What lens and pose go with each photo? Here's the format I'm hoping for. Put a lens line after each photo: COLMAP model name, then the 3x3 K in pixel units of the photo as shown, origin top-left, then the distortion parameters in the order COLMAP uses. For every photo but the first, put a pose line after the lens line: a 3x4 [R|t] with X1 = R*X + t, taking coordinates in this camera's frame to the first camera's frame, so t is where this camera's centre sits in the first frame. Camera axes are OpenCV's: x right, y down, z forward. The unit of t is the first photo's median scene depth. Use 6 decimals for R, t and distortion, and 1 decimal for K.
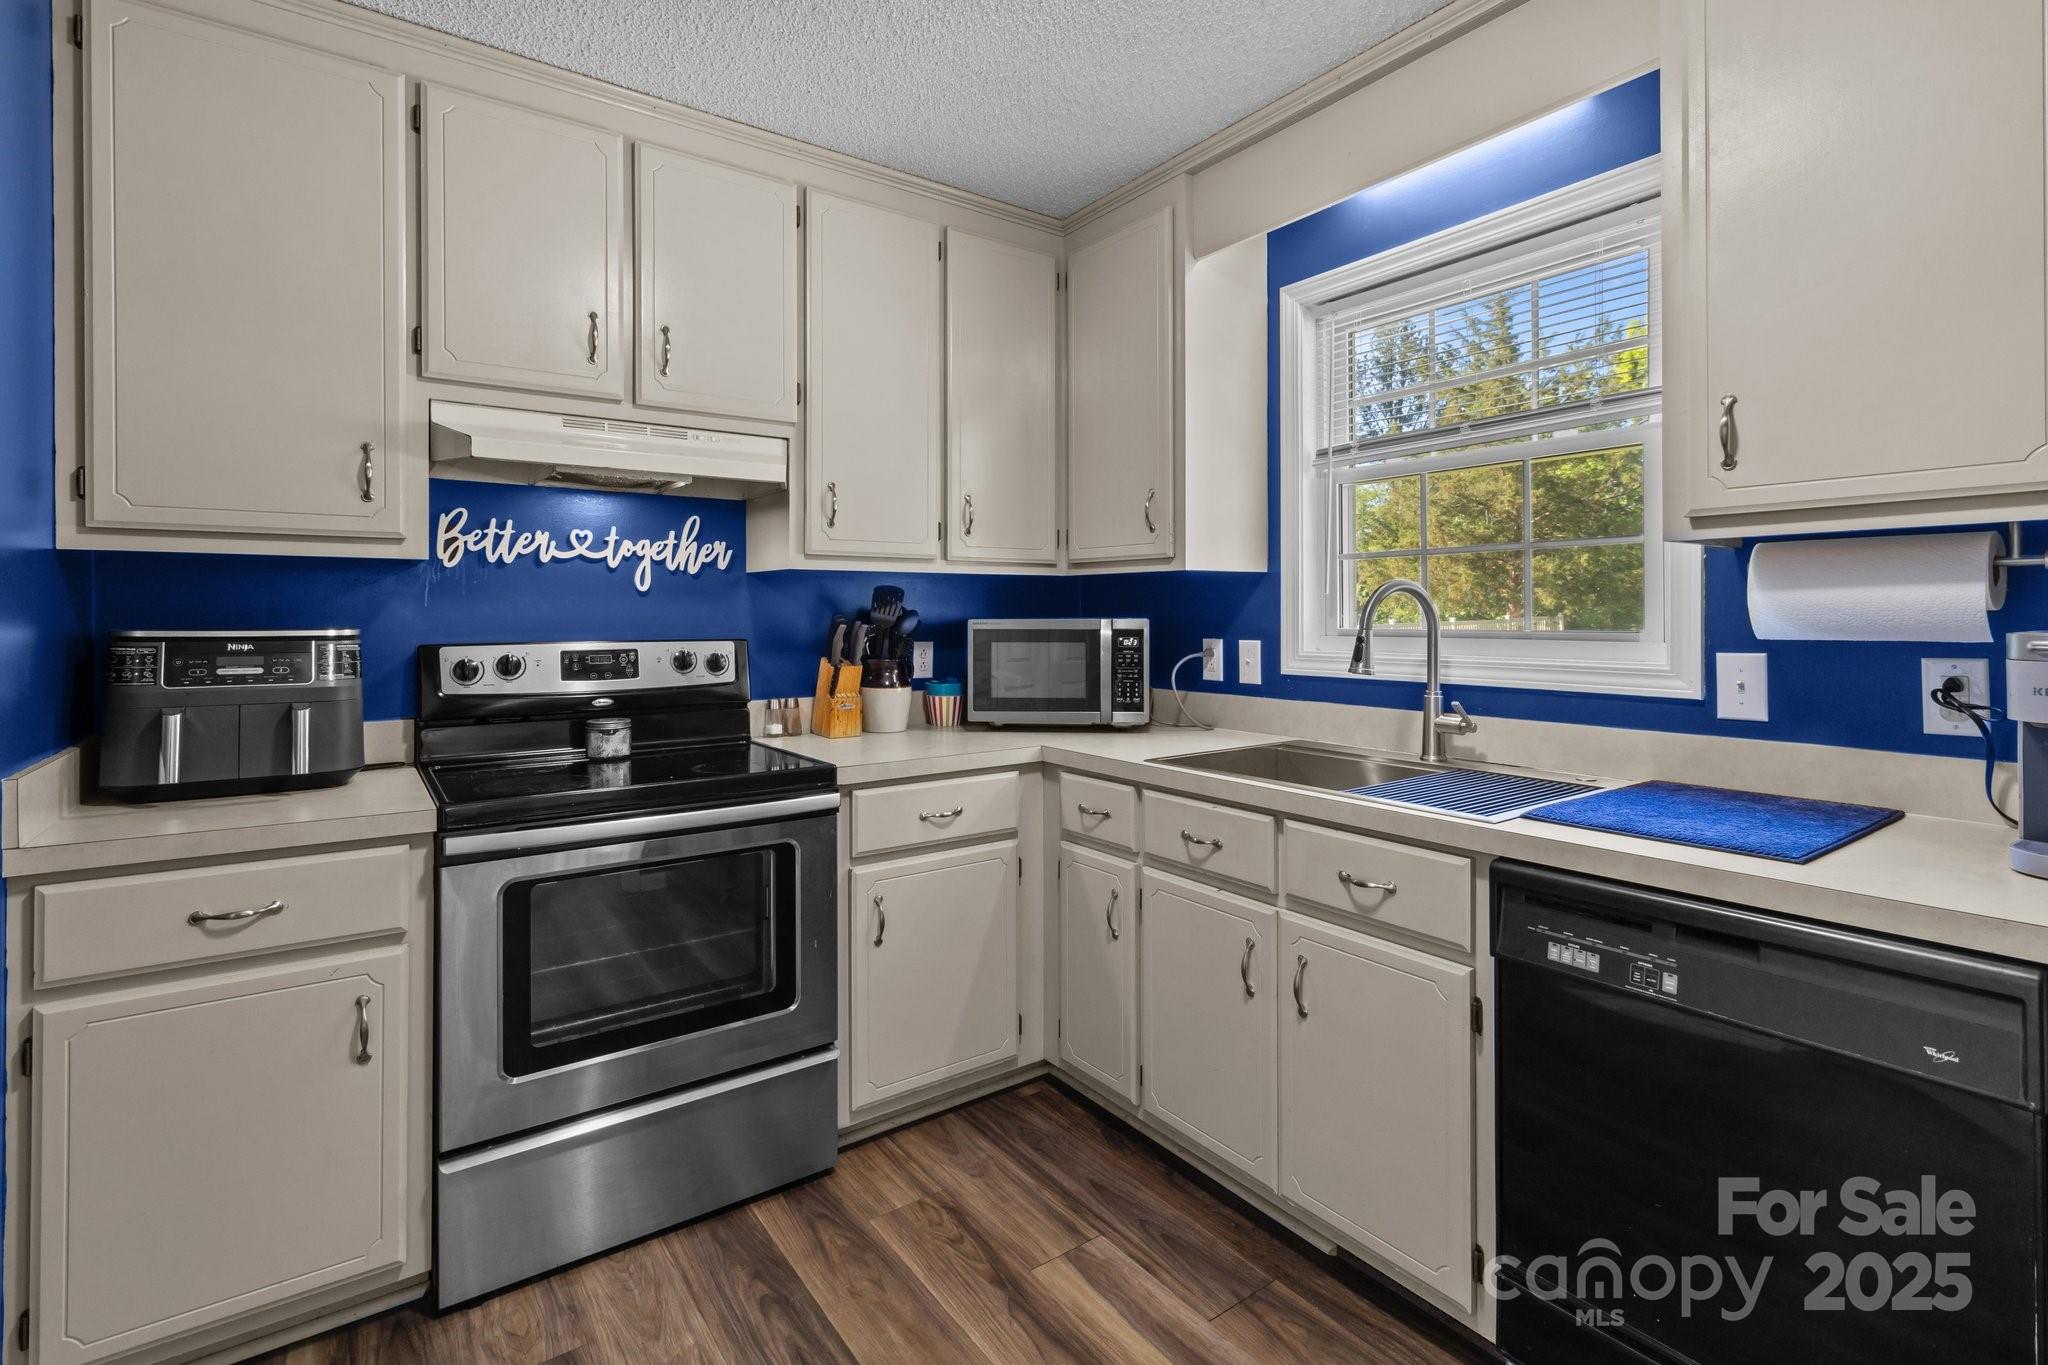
lens RADIAL K [[953.6, 0, 1042.2], [0, 953.6, 612.5], [0, 0, 1]] dist [-0.000735, 0.000281]
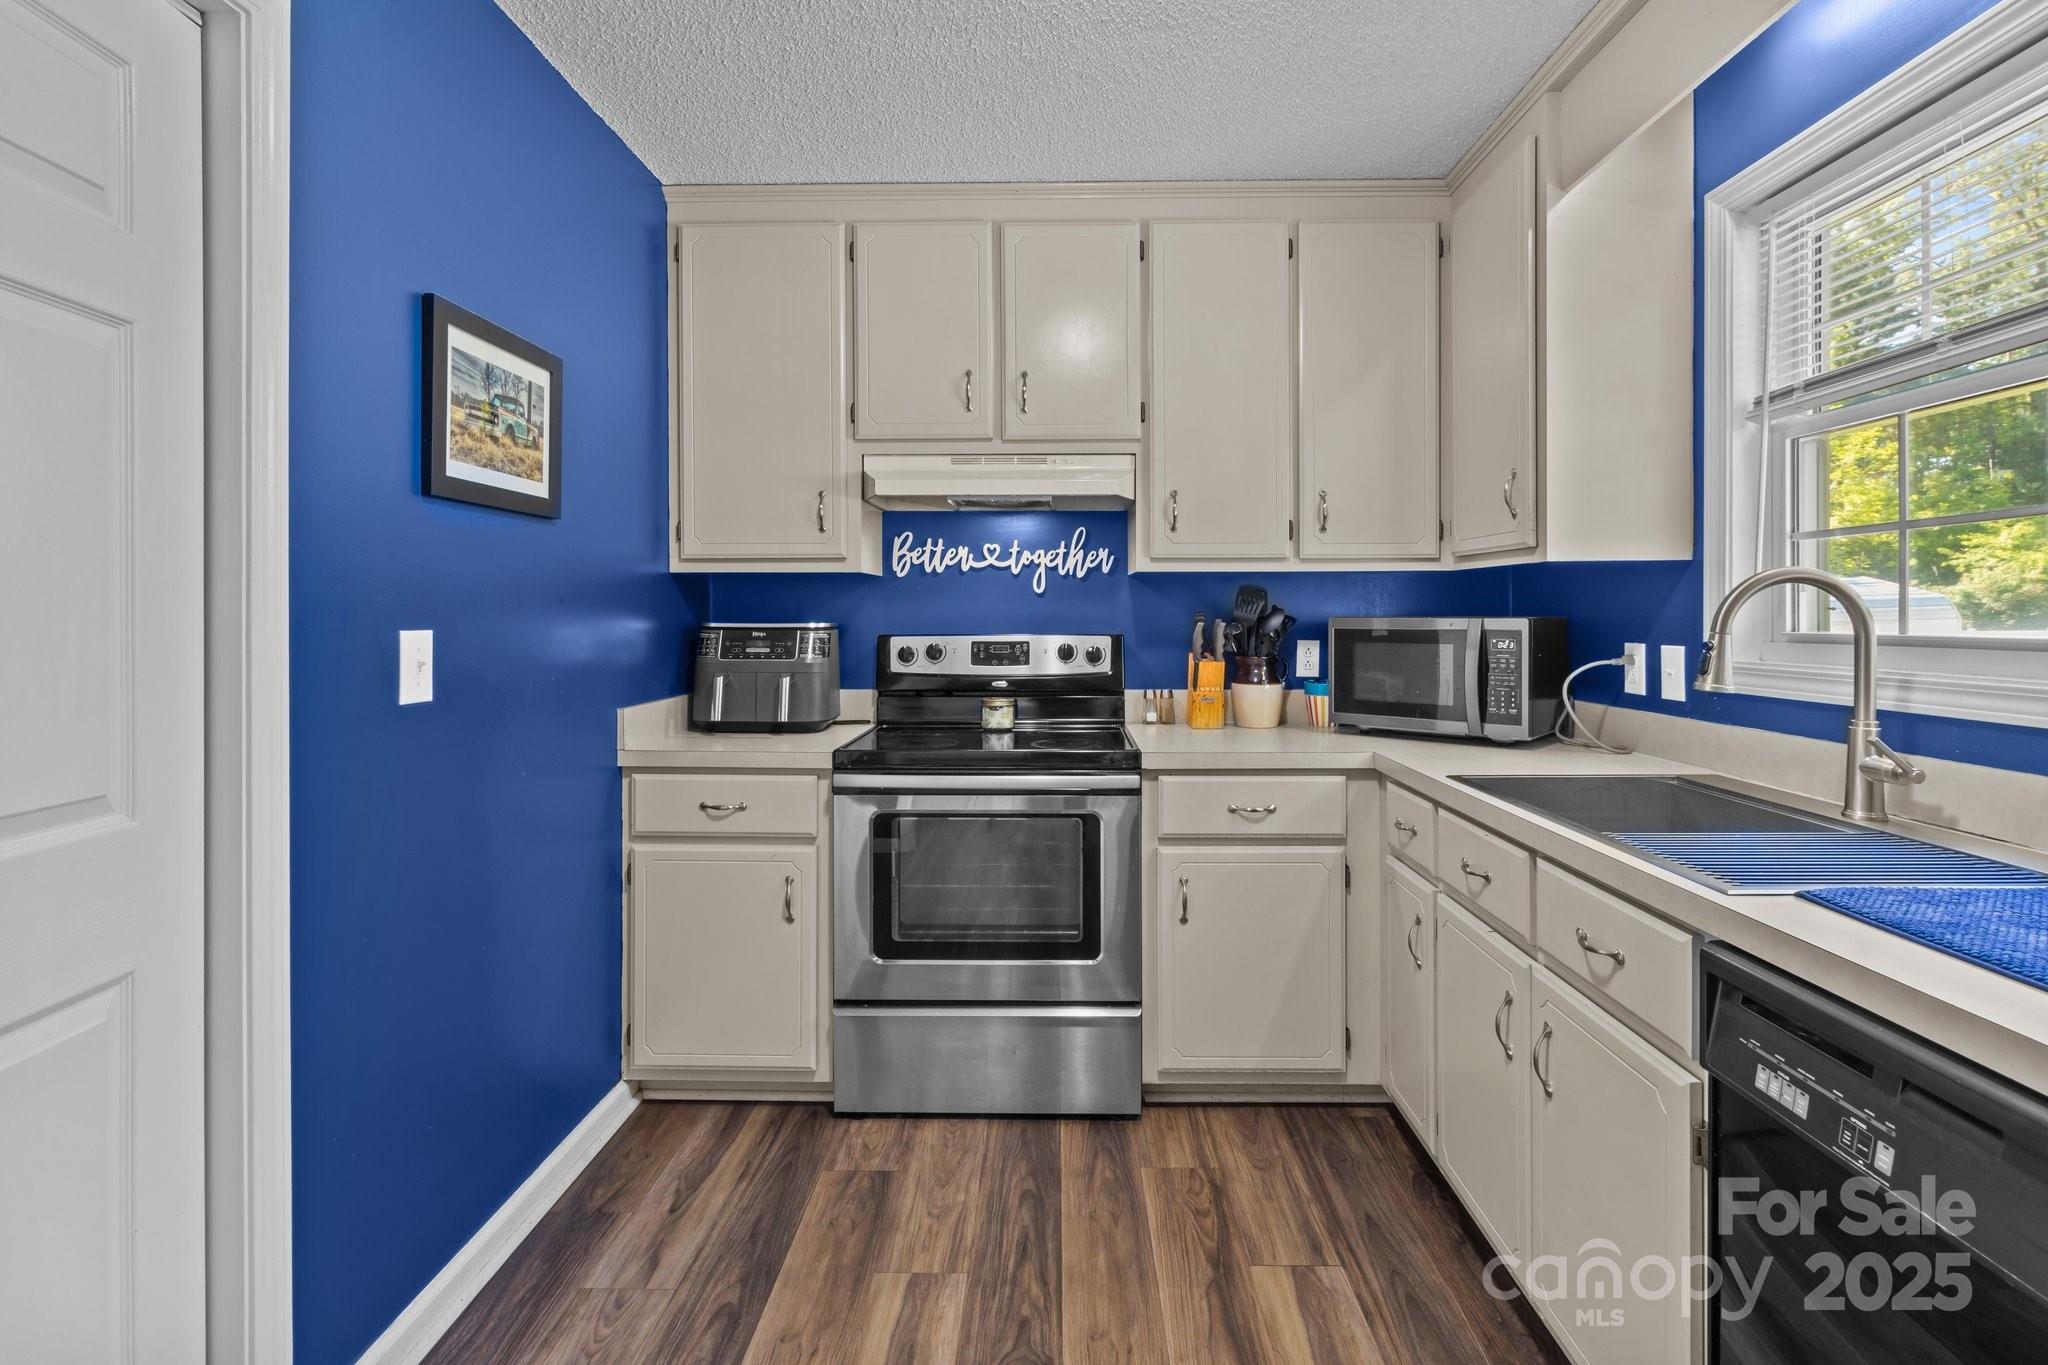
lens RADIAL K [[953.6, 0, 1044.1], [0, 953.6, 615.8], [0, 0, 1]] dist [-0.000735, 0.000281]
pose [[0.798907, 0.003205, -0.601446, 0.350549], [0.001065, 0.999977, 0.006743, -0.002112], [0.601454, -0.006028, 0.798885, 0.058440]]
